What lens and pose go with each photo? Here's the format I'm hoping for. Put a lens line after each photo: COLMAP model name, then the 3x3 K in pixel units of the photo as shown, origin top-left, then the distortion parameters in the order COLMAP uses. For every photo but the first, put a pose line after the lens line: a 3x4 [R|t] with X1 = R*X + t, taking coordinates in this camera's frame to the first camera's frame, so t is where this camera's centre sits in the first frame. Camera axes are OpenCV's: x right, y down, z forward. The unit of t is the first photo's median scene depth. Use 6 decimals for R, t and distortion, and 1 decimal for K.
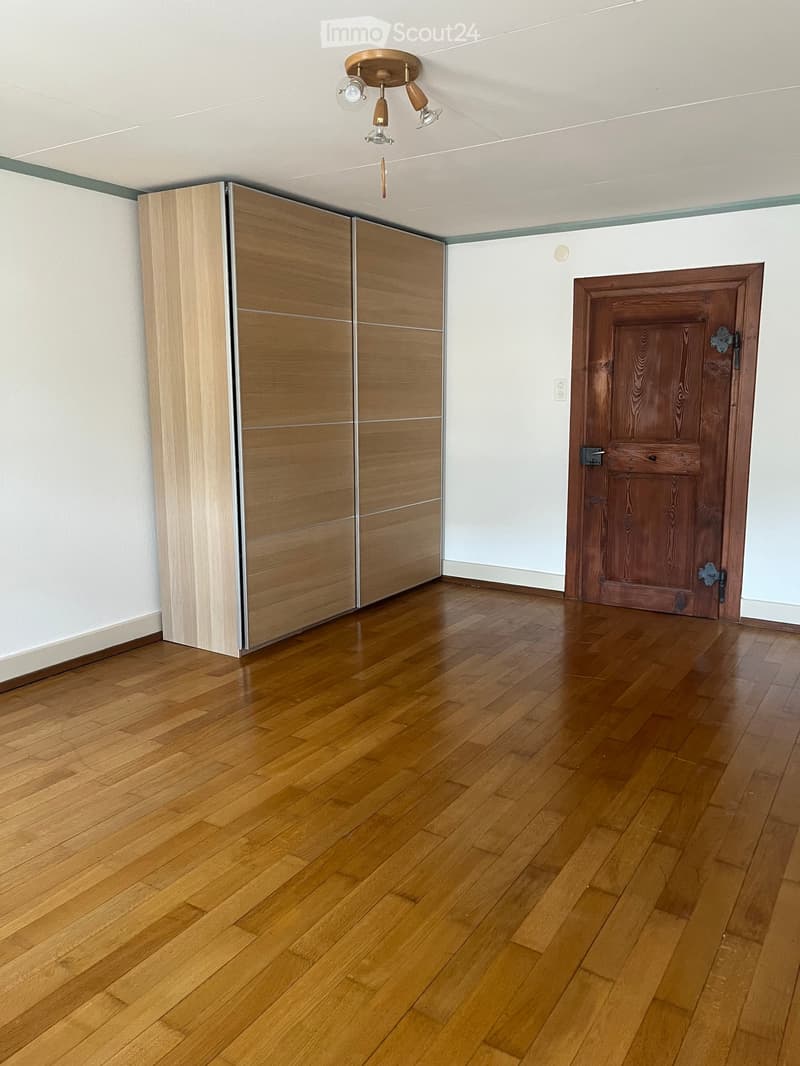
lens RADIAL K [[818.6, 0, 400.0], [0, 818.6, 533.0], [0, 0, 1]] dist [0.072381, -0.096694]
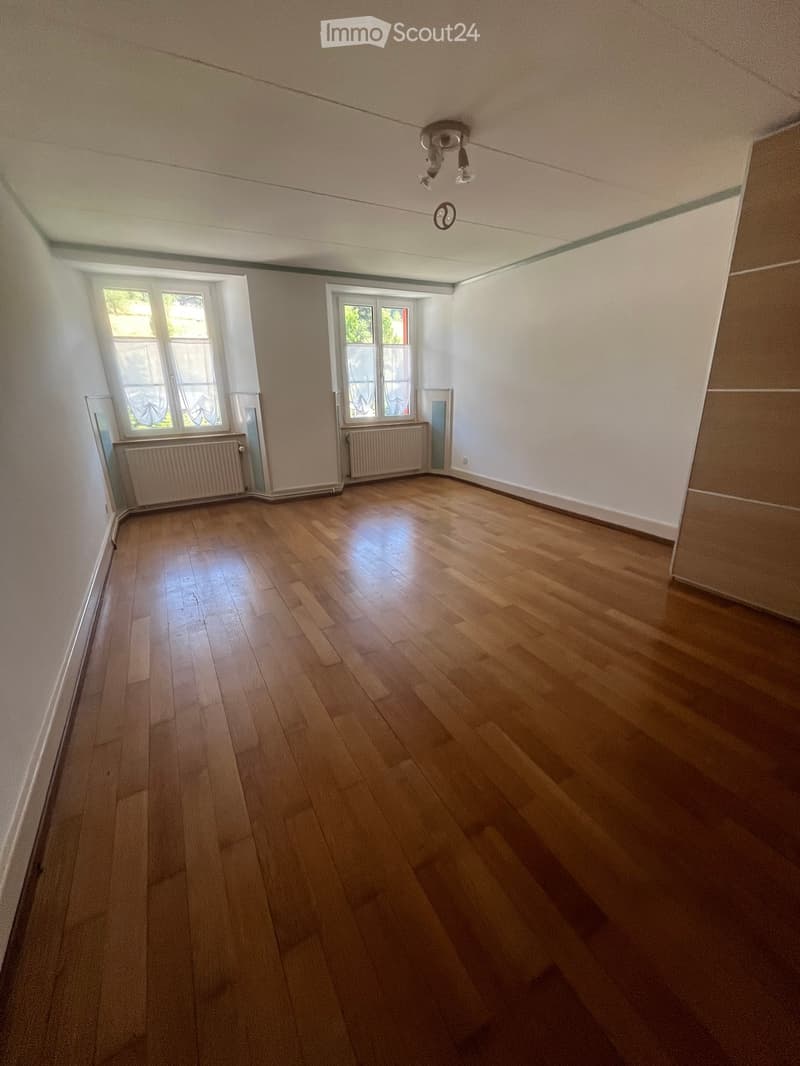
lens RADIAL K [[524.5, 0, 455.9], [0, 524.5, 560.2], [0, 0, 1]] dist [-0.002179, -0.000835]
pose [[-0.477900, 0.298404, -0.826176, 0.702405], [-0.126753, 0.907262, 0.401011, -0.177664], [0.869221, 0.296364, -0.395757, 1.146149]]
